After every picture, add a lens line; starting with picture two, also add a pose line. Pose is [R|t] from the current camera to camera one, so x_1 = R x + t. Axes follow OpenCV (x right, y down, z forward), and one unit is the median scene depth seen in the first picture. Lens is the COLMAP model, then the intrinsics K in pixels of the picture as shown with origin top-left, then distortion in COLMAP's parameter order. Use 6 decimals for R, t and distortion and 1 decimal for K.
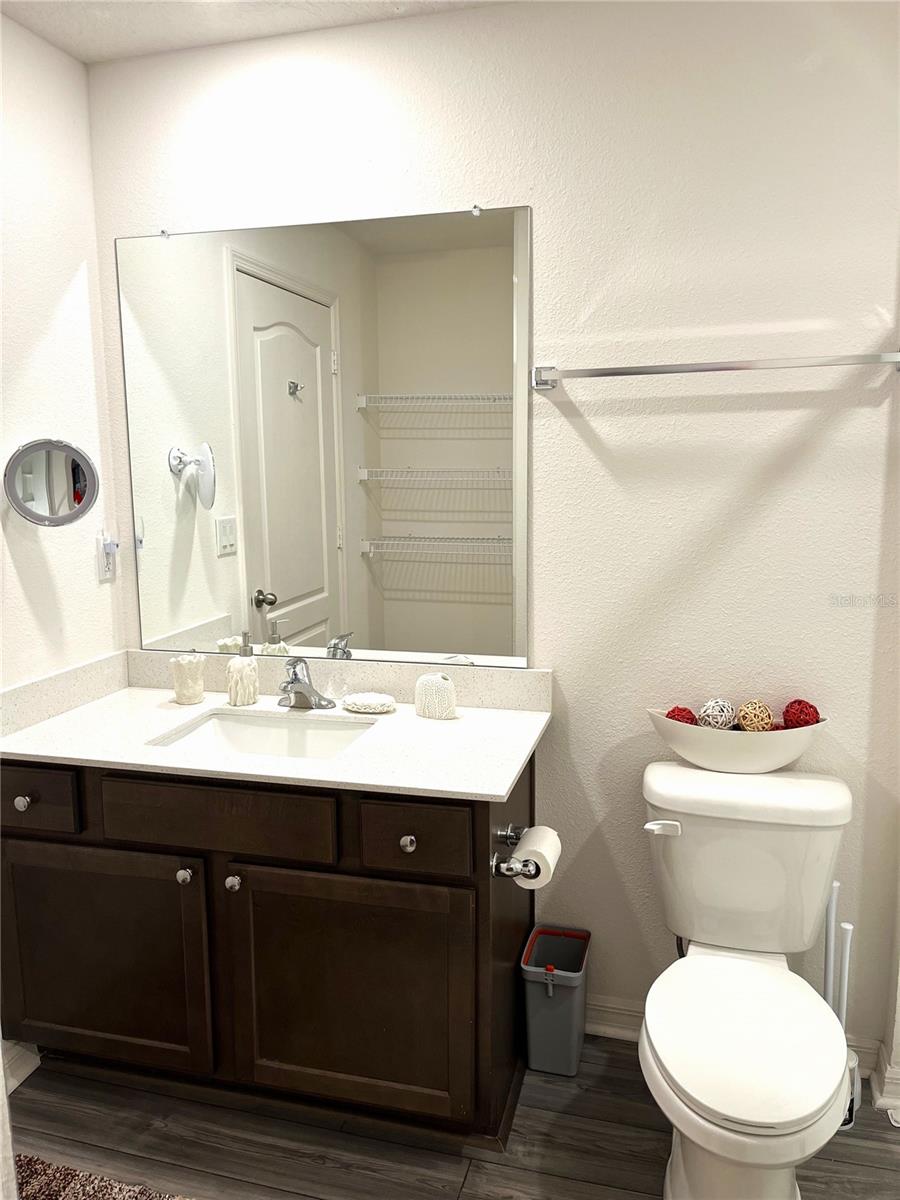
lens RADIAL K [[897.8, 0, 449.3], [0, 897.8, 596.7], [0, 0, 1]] dist [0.037016, -0.055400]
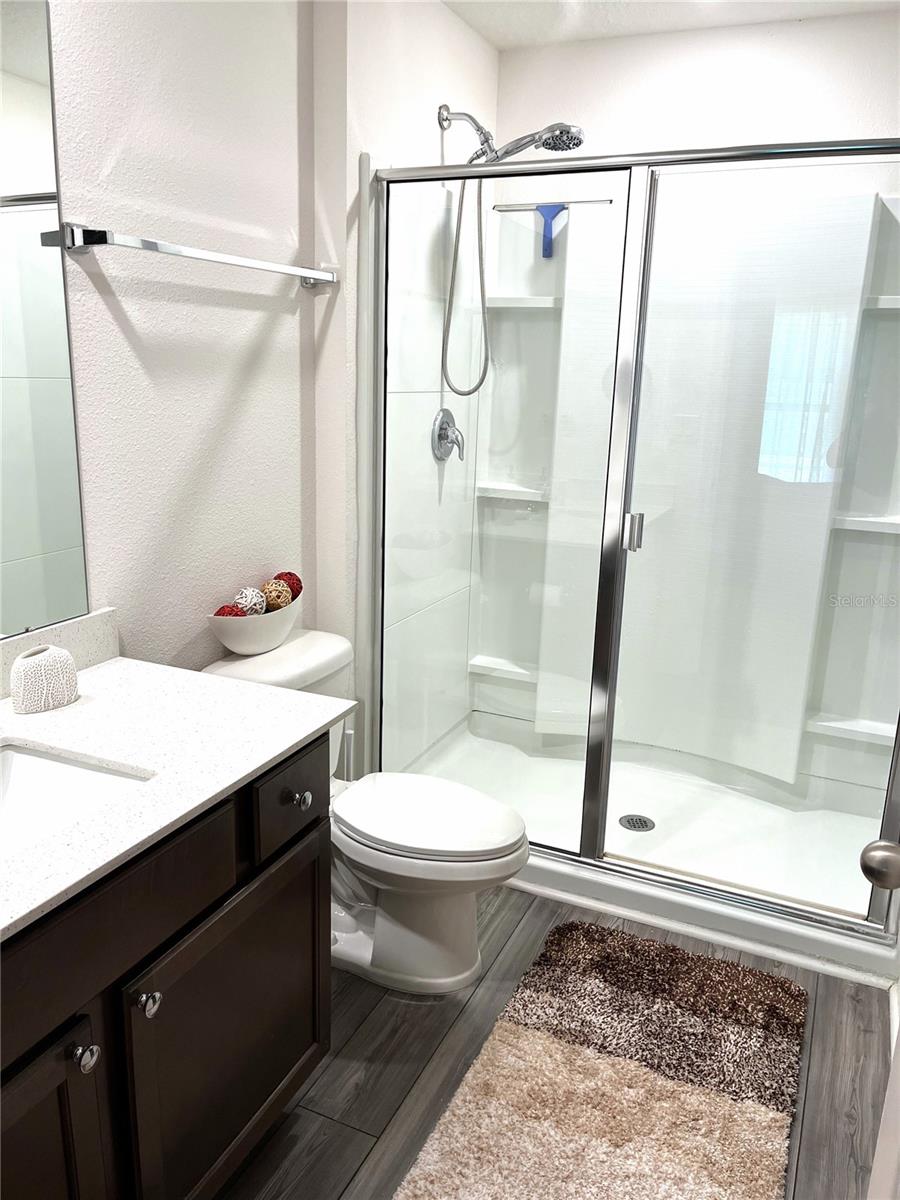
lens RADIAL K [[897.8, 0, 450.3], [0, 897.8, 598.2], [0, 0, 1]] dist [0.037016, -0.055400]
pose [[0.147660, -0.227870, 0.962430, -0.693963], [0.114468, 0.970495, 0.212218, -0.072574], [-0.982392, 0.078831, 0.169387, 0.596131]]
